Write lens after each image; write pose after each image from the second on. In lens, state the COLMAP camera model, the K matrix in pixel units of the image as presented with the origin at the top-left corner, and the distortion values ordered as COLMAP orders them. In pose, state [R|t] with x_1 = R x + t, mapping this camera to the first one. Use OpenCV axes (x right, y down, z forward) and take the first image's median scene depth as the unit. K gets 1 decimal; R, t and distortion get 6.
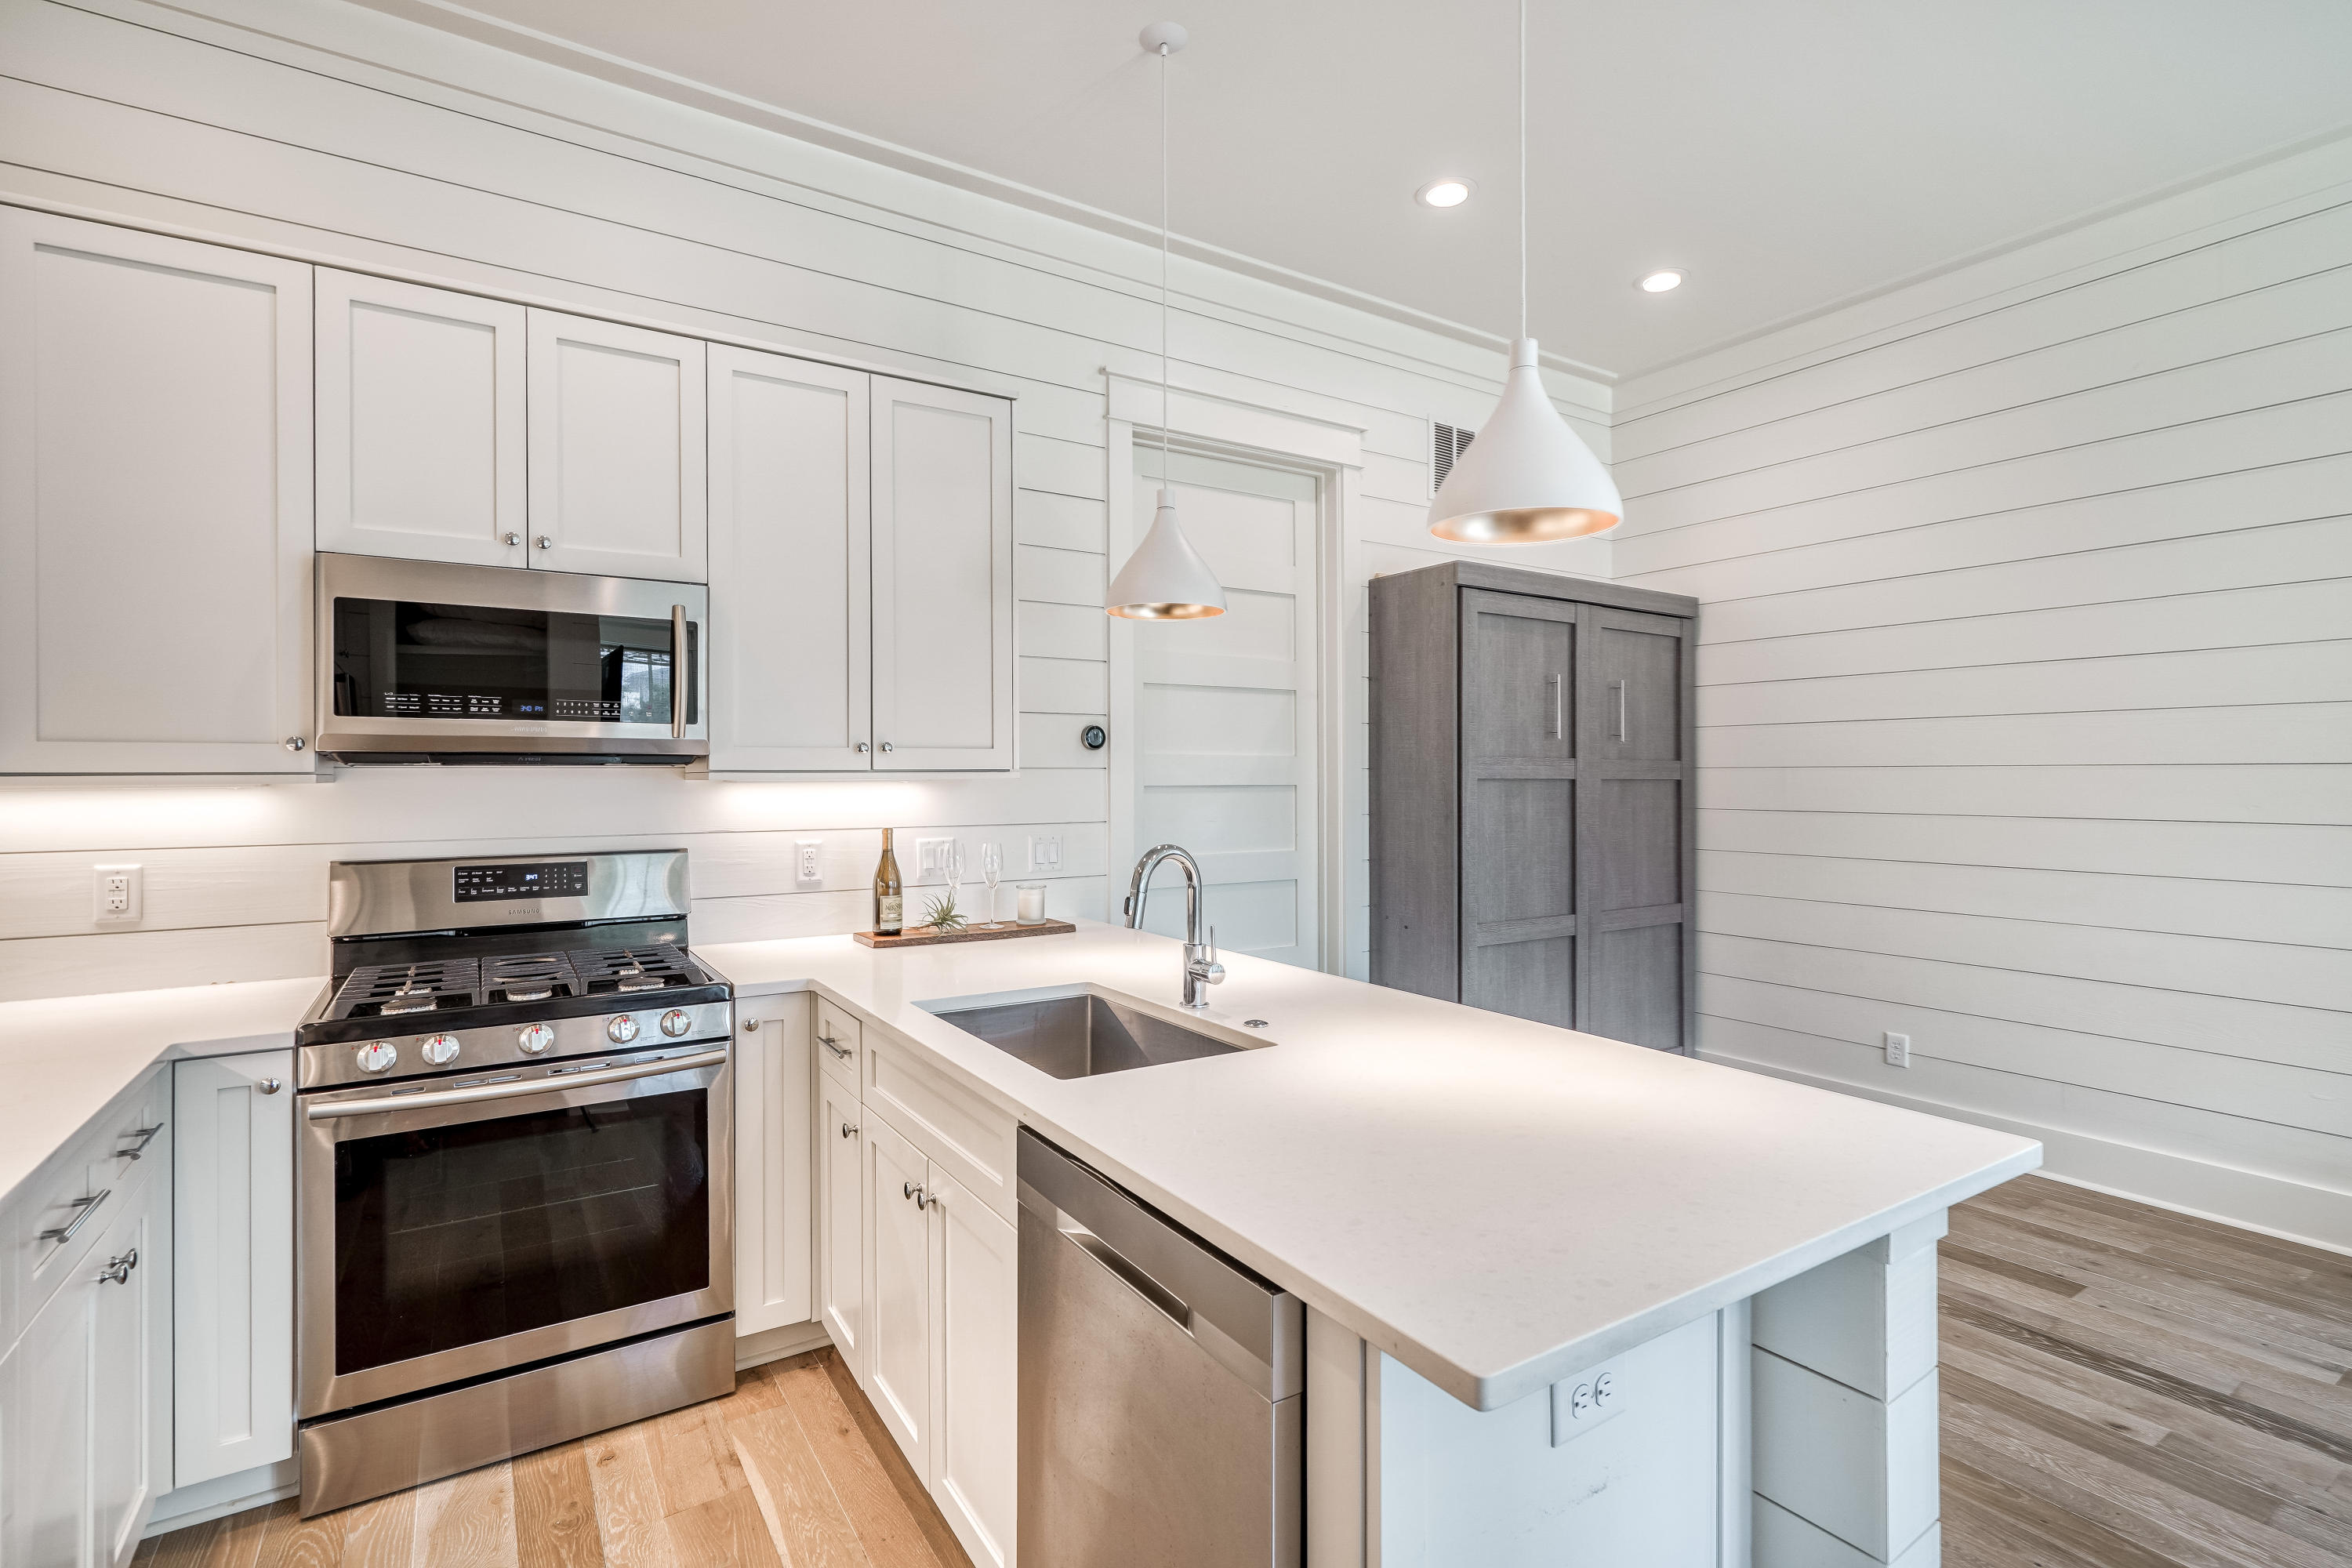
lens RADIAL K [[1103.9, 0, 1175.0], [0, 1103.9, 771.0], [0, 0, 1]] dist [0.006392, 0.001146]
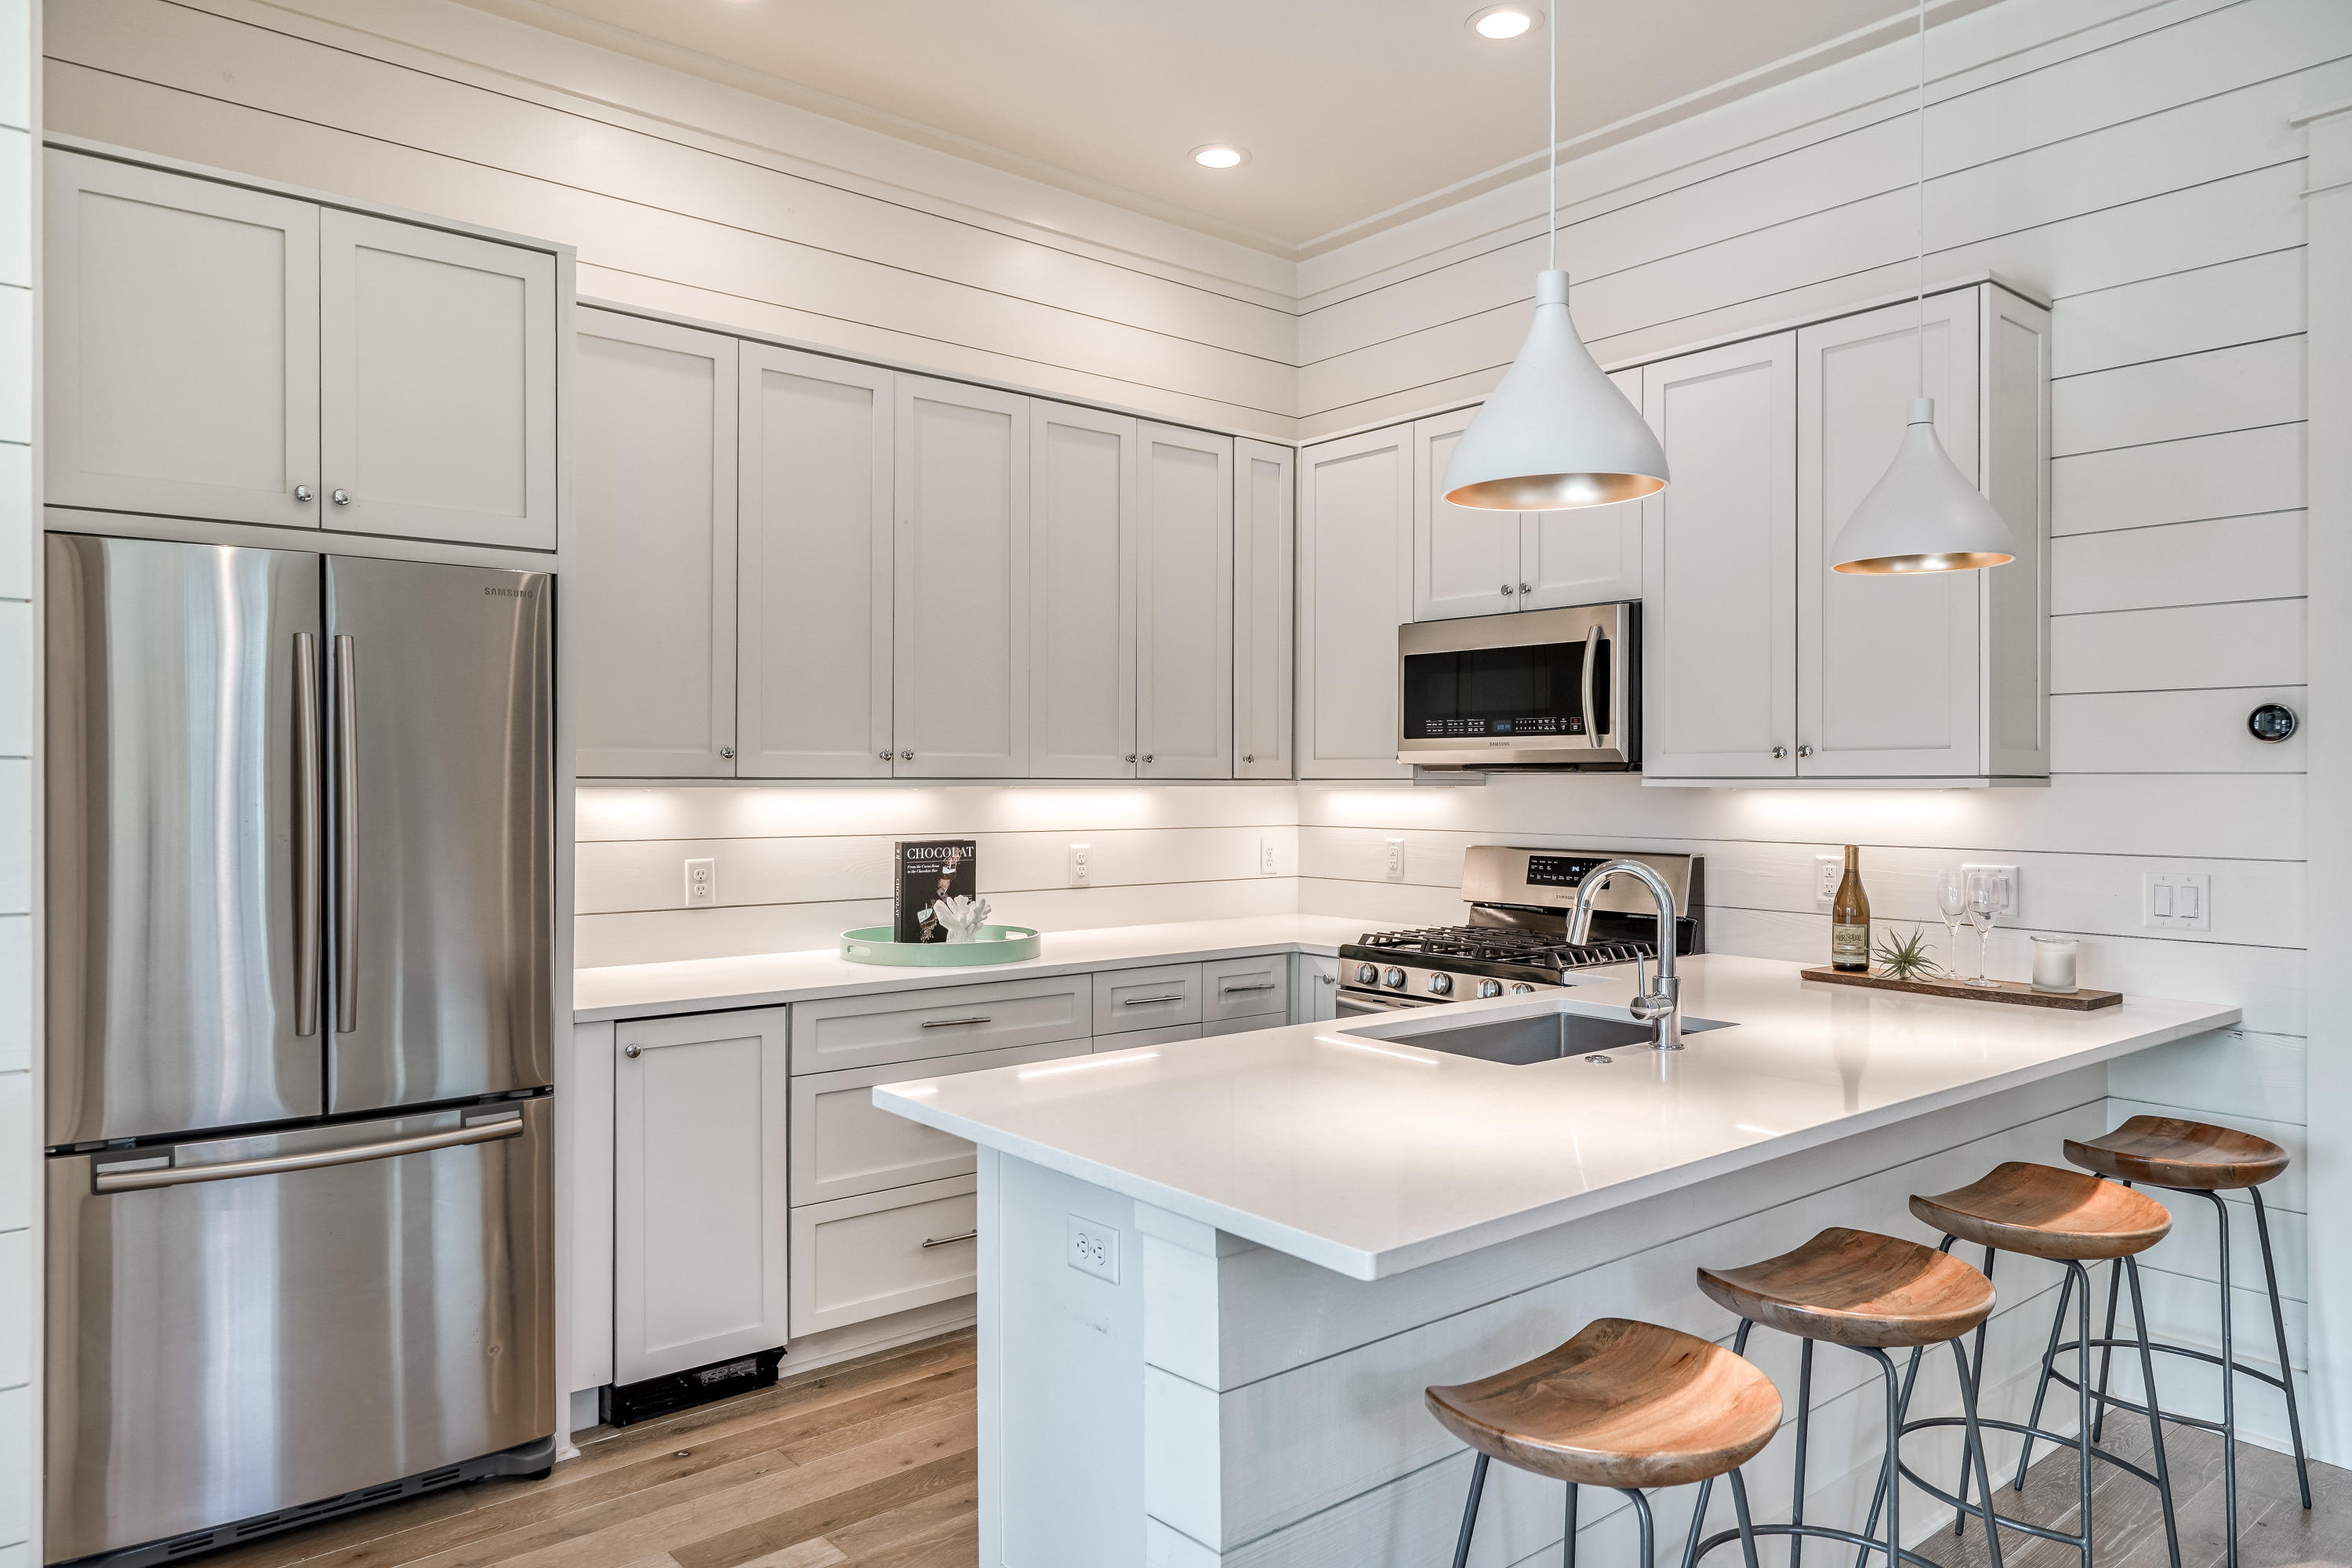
lens RADIAL K [[1507.1, 0, 1151.8], [0, 1507.1, 778.9], [0, 0, 1]] dist [0.021285, -0.004755]
pose [[0.118552, 0.001826, -0.992946, 0.930220], [0.001809, 0.999996, 0.002055, -0.002414], [0.992946, -0.002040, 0.118549, 0.369307]]
